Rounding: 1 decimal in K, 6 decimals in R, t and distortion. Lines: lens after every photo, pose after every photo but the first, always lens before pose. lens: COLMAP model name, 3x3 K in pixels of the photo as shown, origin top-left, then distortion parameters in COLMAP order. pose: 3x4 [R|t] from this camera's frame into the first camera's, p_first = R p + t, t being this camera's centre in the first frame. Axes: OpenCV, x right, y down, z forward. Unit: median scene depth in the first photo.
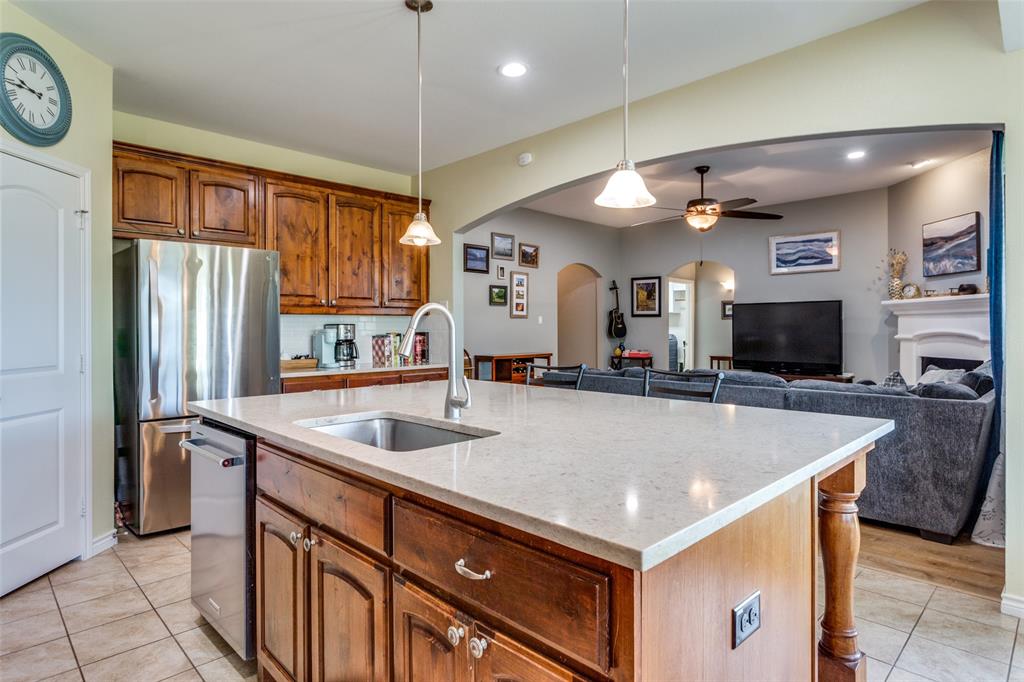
lens RADIAL K [[562.7, 0, 518.6], [0, 562.7, 326.8], [0, 0, 1]] dist [0.000934, 0.001165]
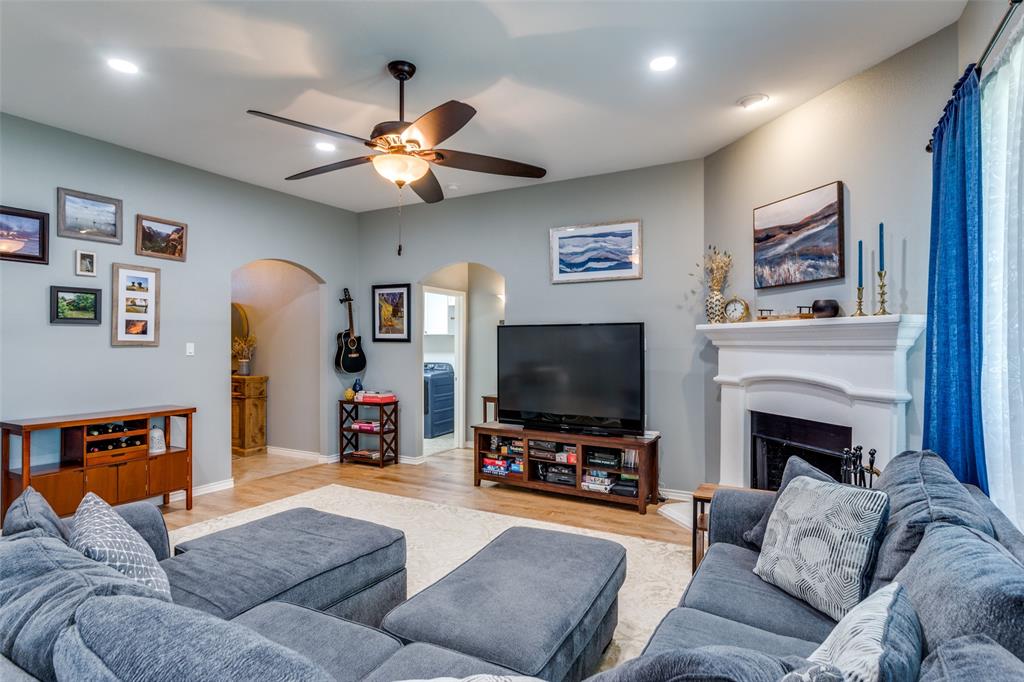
lens RADIAL K [[552.2, 0, 512.0], [0, 552.2, 341.0], [0, 0, 1]] dist [-0.001229, 0.001646]
pose [[0.962250, 0.002437, 0.272156, 0.258566], [-0.001714, 0.999994, -0.002895, -0.024424], [-0.272161, 0.002320, 0.962249, 0.433746]]
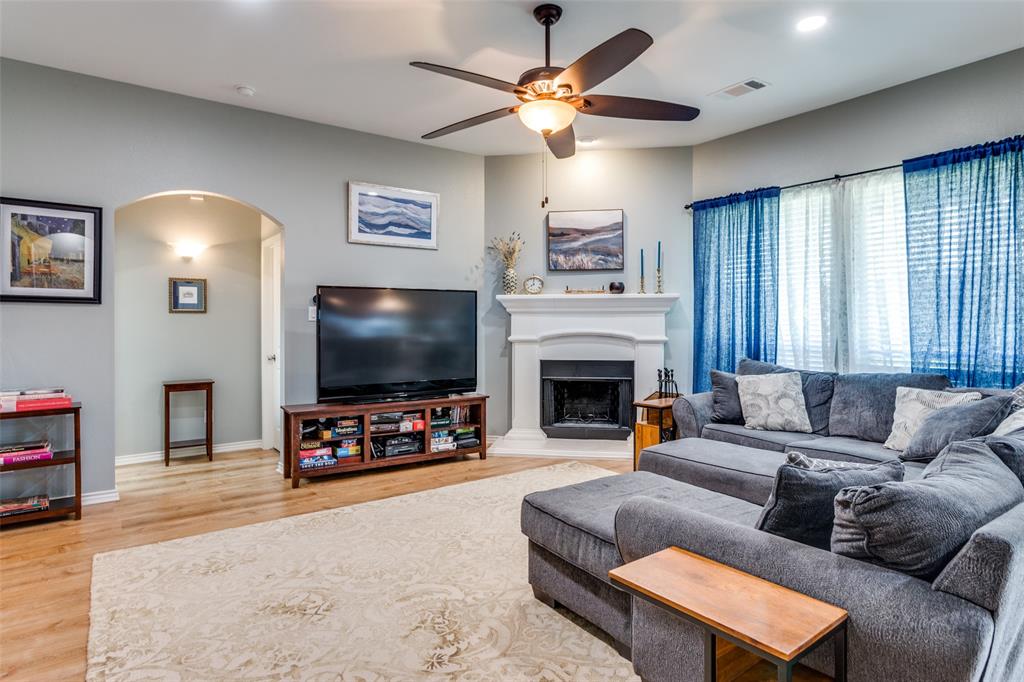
lens RADIAL K [[564.7, 0, 508.8], [0, 564.7, 322.2], [0, 0, 1]] dist [0.001260, 0.001261]
pose [[0.152588, 0.001521, 0.988289, -0.160673], [0.000466, 0.999999, -0.001611, -0.004817], [-0.988290, 0.000706, 0.152587, 0.869030]]
